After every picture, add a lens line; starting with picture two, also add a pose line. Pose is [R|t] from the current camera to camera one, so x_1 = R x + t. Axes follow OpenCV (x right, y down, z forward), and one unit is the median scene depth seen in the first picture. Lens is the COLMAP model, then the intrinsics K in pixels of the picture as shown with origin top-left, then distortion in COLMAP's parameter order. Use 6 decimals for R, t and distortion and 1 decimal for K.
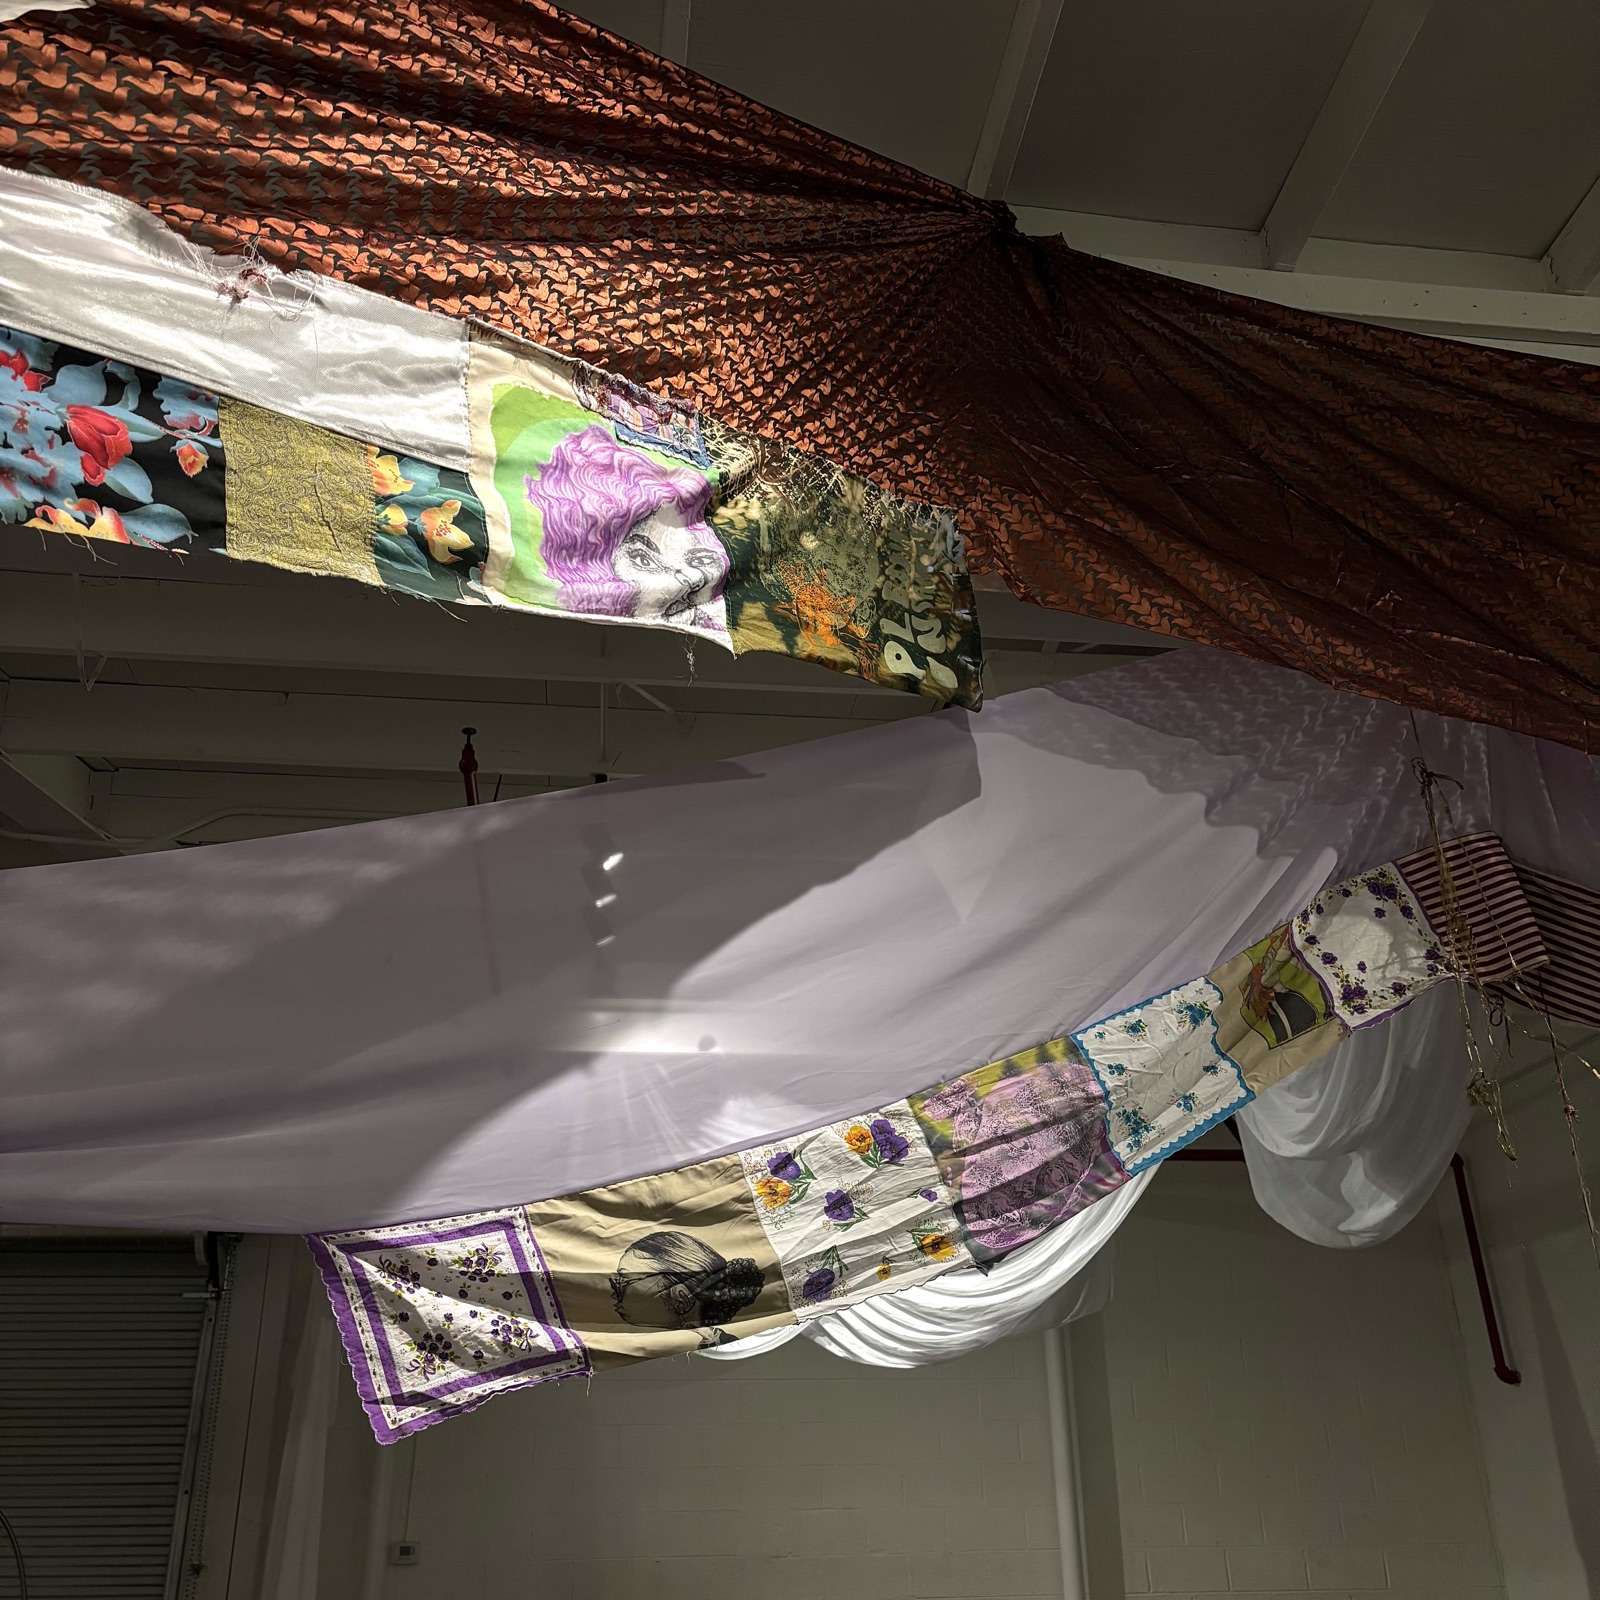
lens RADIAL K [[1631.7, 0, 763.4], [0, 1631.7, 792.9], [0, 0, 1]] dist [0.086378, 0.000000]
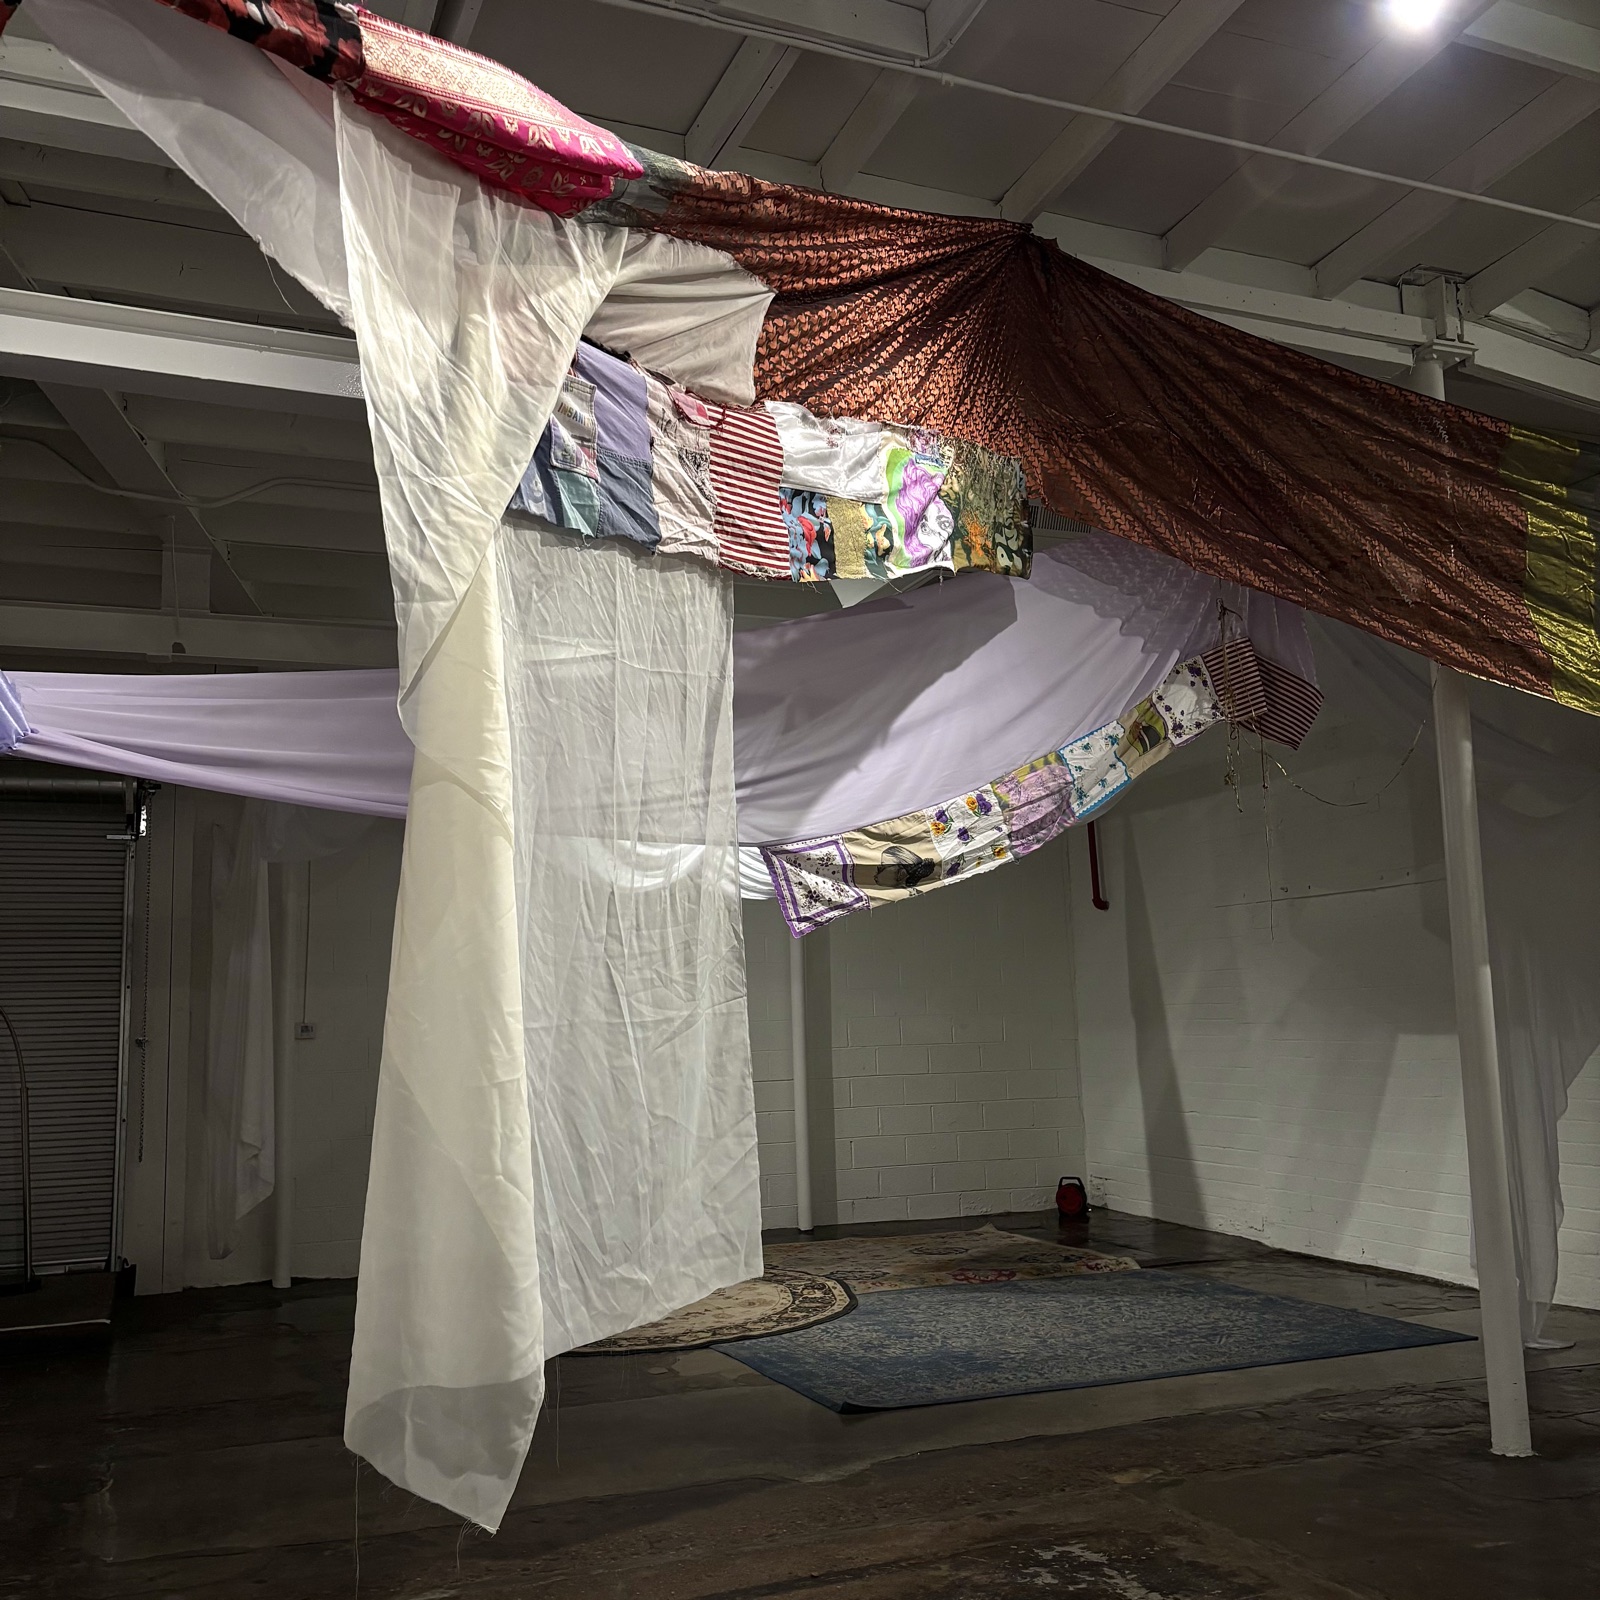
lens RADIAL K [[1631.7, 0, 803.1], [0, 1631.7, 807.9], [0, 0, 1]] dist [0.086378, 0.000000]
pose [[0.966161, 0.023566, 0.256859, -0.629787], [-0.093478, 0.960113, 0.263525, -0.284559], [-0.240403, -0.278618, 0.929827, -0.804015]]
